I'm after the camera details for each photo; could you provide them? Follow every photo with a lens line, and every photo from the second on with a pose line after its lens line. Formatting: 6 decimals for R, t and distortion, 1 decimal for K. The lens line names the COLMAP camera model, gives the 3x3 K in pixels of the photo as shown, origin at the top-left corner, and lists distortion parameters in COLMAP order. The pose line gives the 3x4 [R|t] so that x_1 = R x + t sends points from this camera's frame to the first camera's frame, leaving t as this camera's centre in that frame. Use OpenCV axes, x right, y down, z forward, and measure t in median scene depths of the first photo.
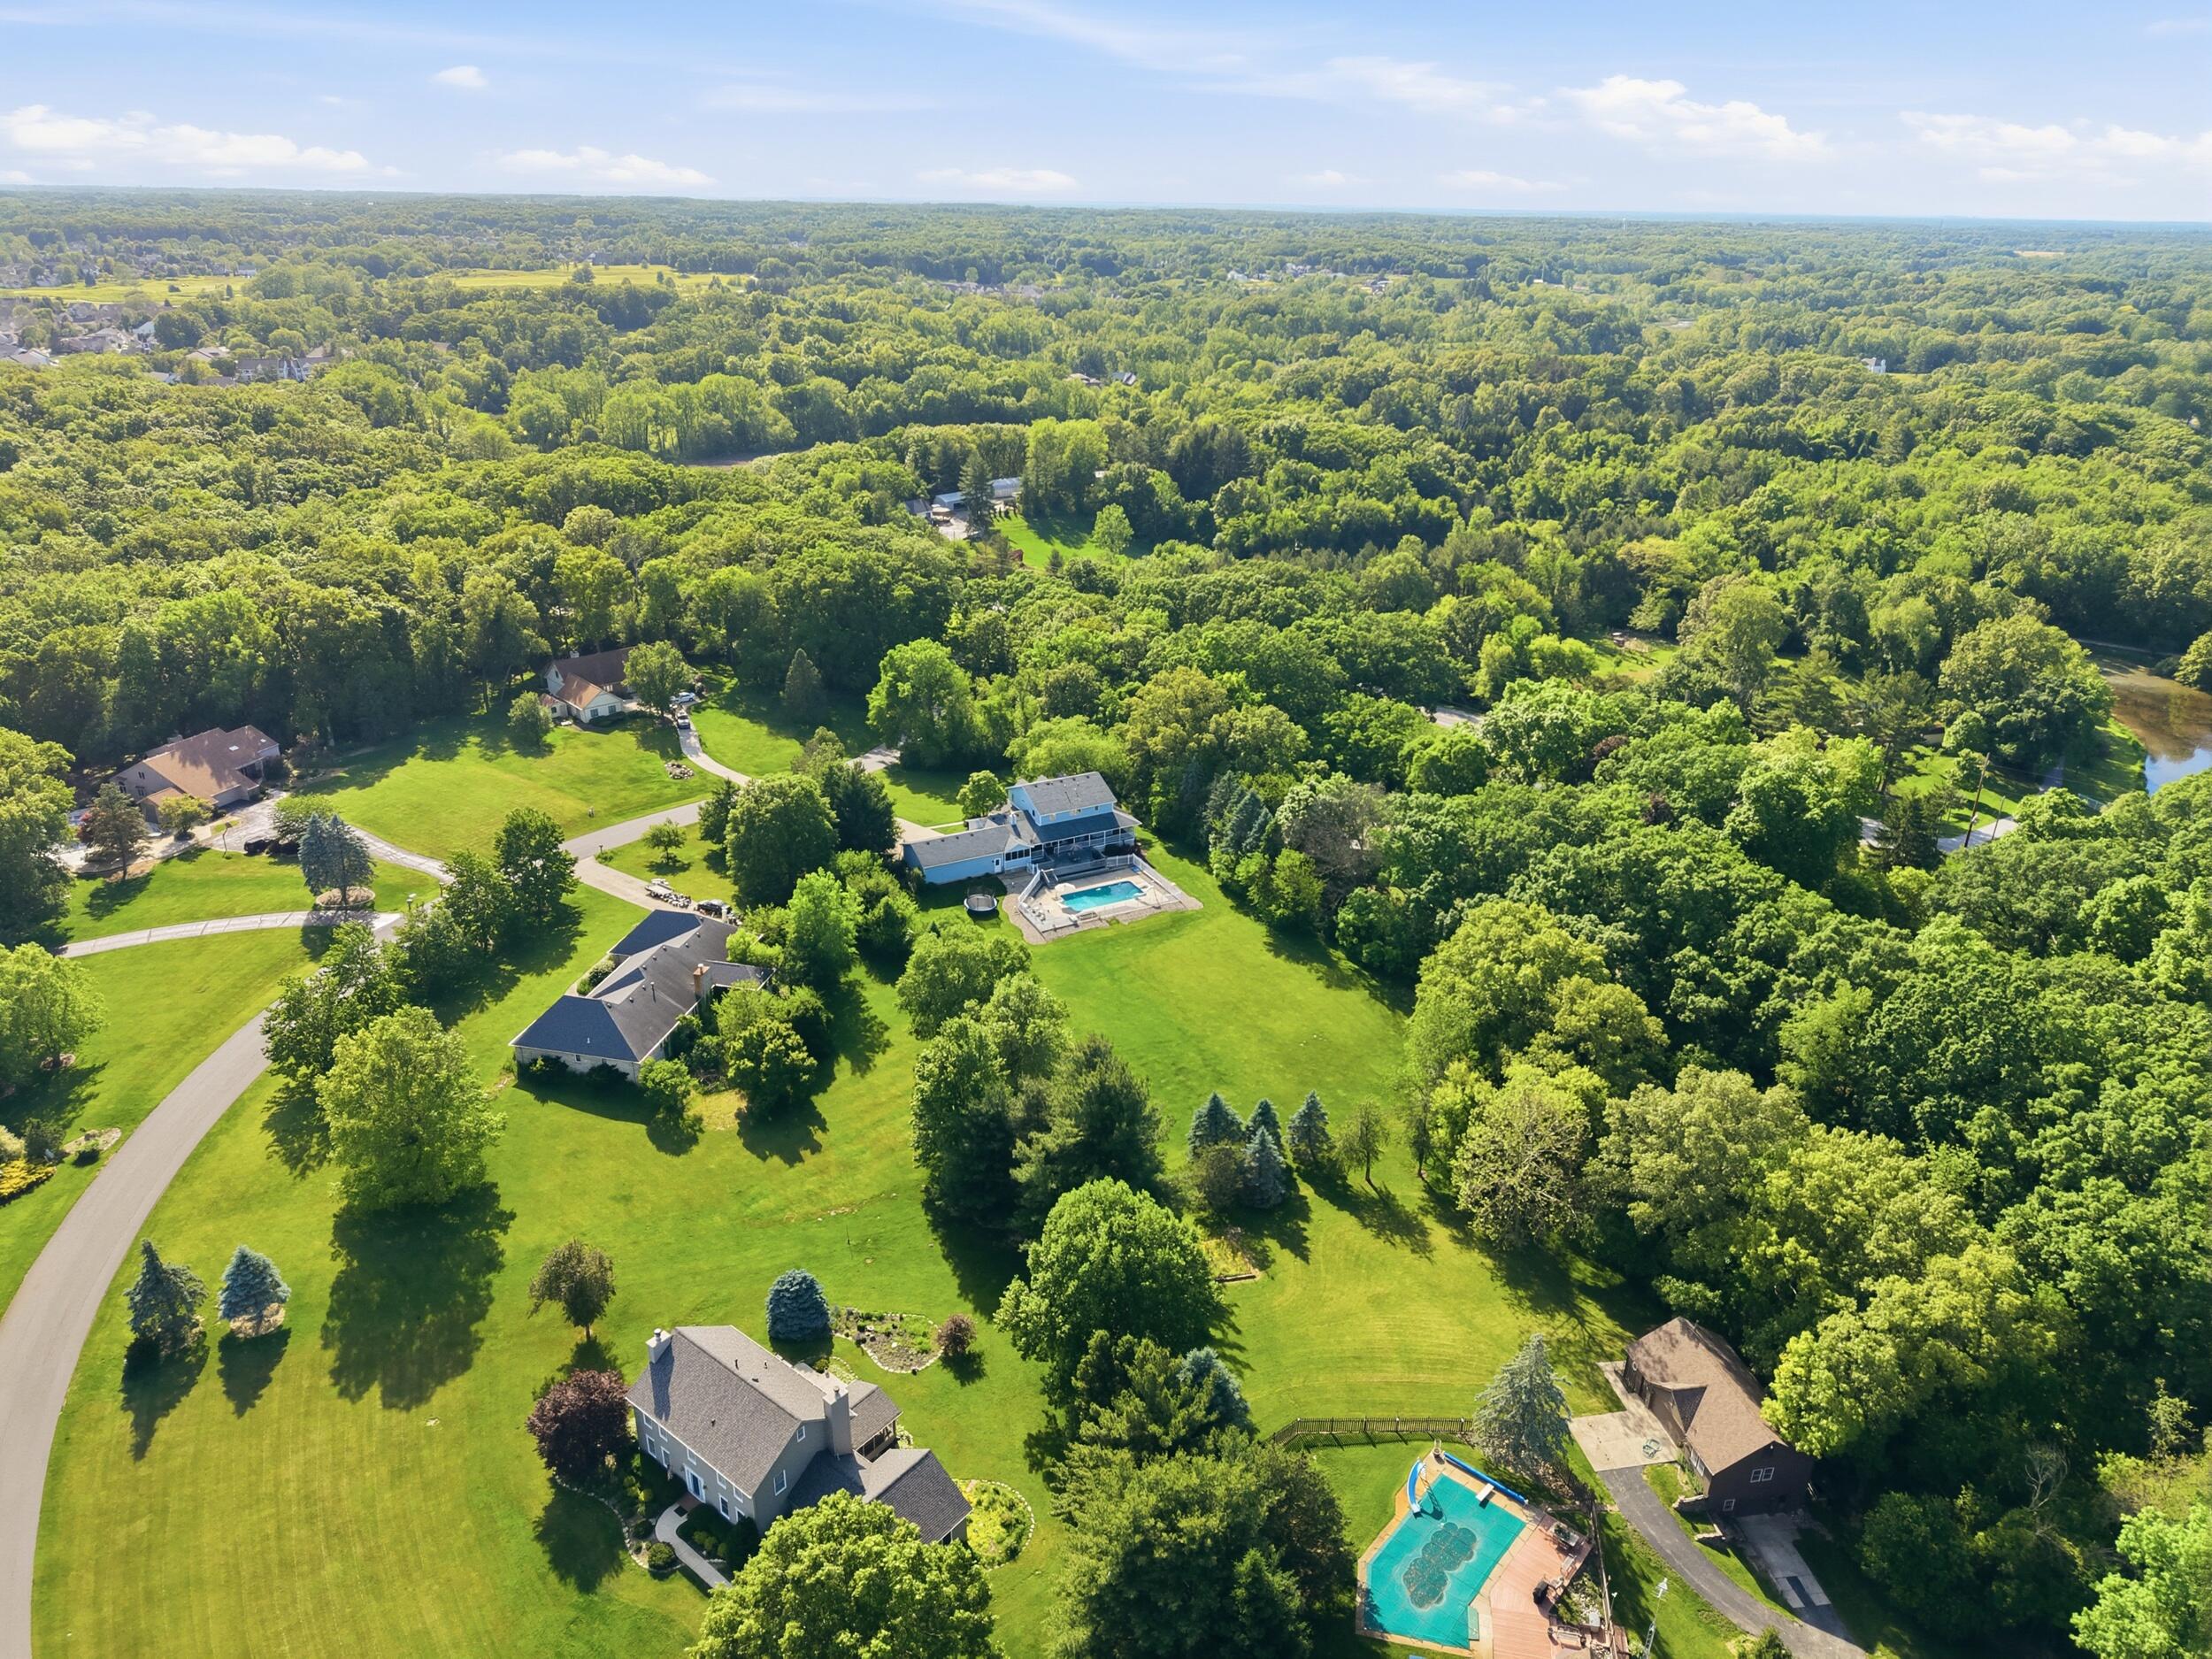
lens RADIAL K [[1523.2, 0, 1106.0], [0, 1523.2, 829.5], [0, 0, 1]] dist [0.059869, -0.087186]
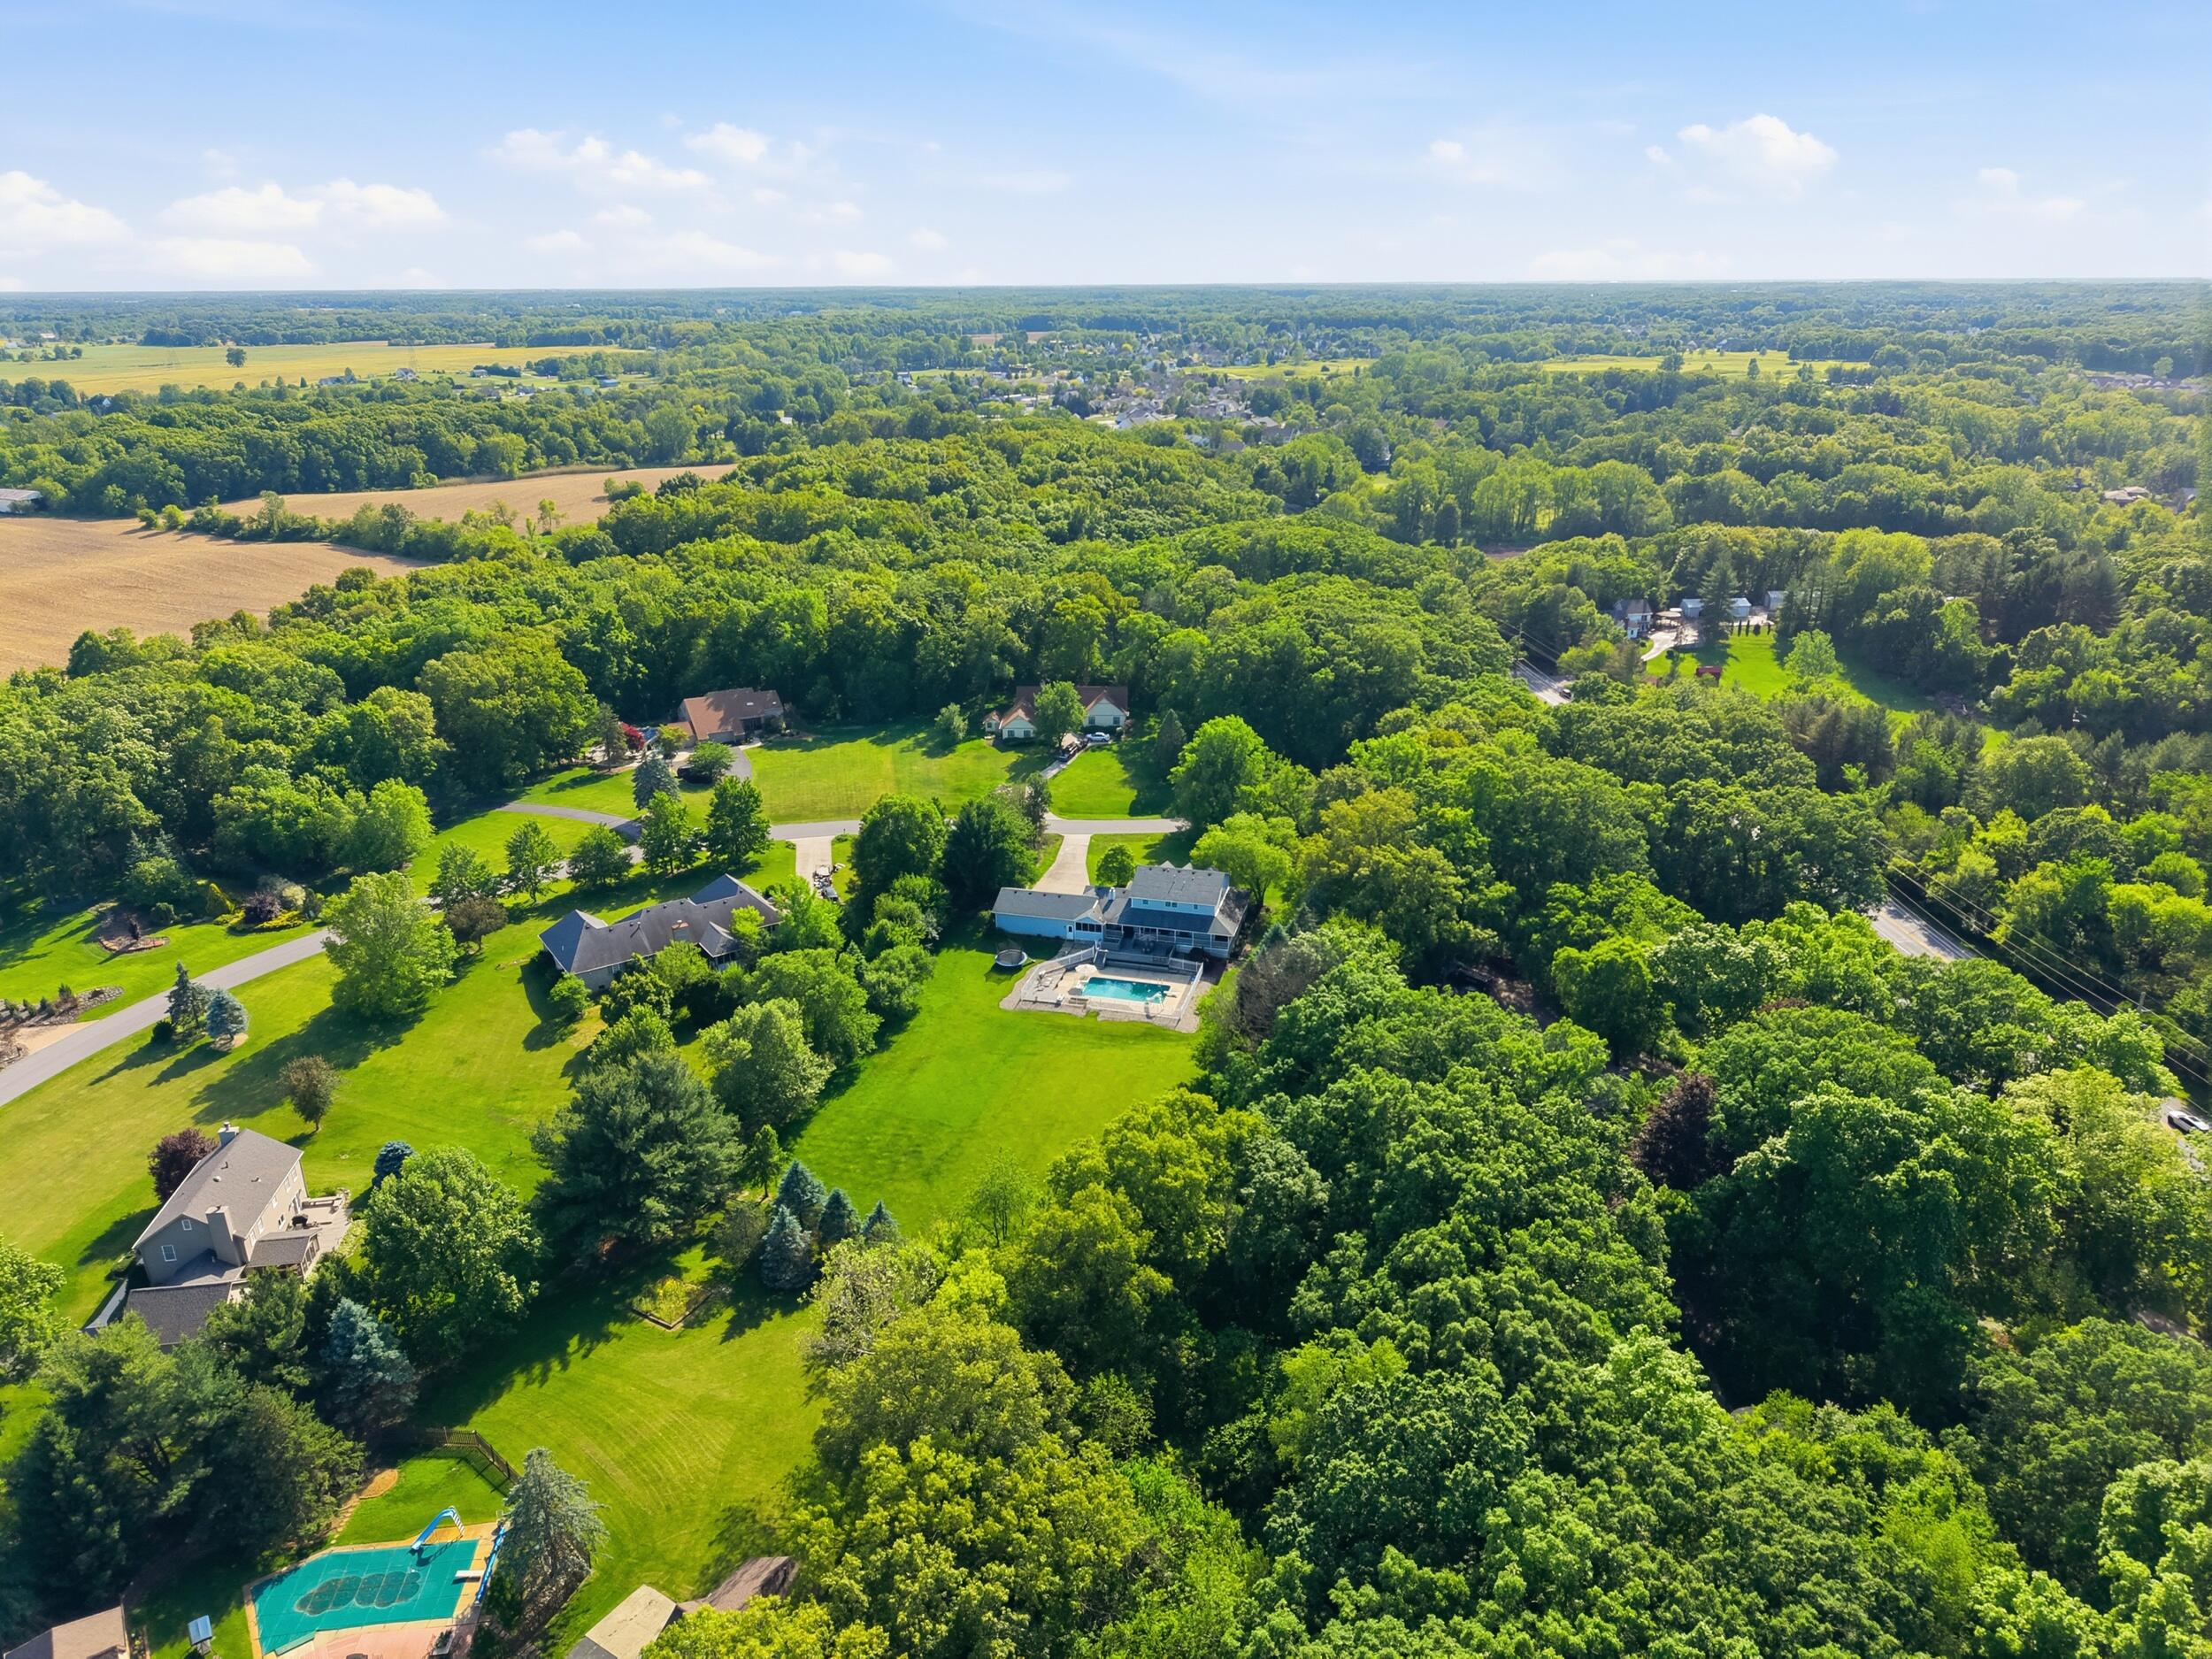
lens RADIAL K [[1523.2, 0, 1106.0], [0, 1523.2, 829.5], [0, 0, 1]] dist [0.059869, -0.087186]
pose [[0.710476, 0.214493, -0.670236, 0.598518], [-0.250300, 0.967159, 0.044189, -0.091129], [0.657703, 0.136365, 0.740831, 0.268325]]
